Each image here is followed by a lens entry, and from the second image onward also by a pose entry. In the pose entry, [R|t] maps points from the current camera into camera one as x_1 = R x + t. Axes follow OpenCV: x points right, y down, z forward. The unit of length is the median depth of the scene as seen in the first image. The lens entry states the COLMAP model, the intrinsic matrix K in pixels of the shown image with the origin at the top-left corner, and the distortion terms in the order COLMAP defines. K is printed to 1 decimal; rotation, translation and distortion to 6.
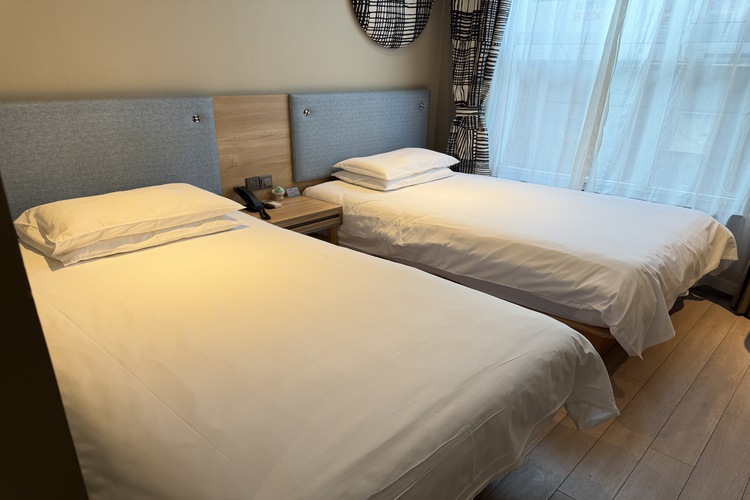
lens RADIAL K [[486.0, 0, 374.8], [0, 486.0, 266.9], [0, 0, 1]] dist [0.078453, -0.108559]
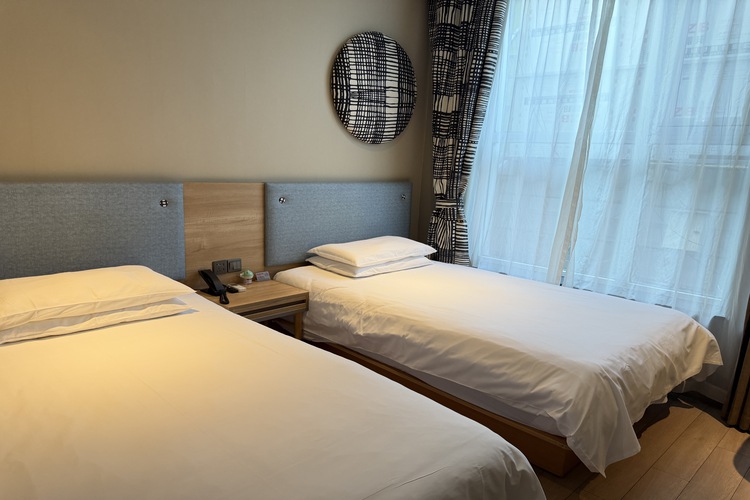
lens RADIAL K [[486.0, 0, 374.8], [0, 486.0, 266.9], [0, 0, 1]] dist [0.078453, -0.108559]
pose [[0.998999, 0.031612, -0.031648, 0.096620], [-0.036540, 0.984811, -0.169743, -0.013470], [0.025802, 0.170730, 0.984980, 0.029873]]
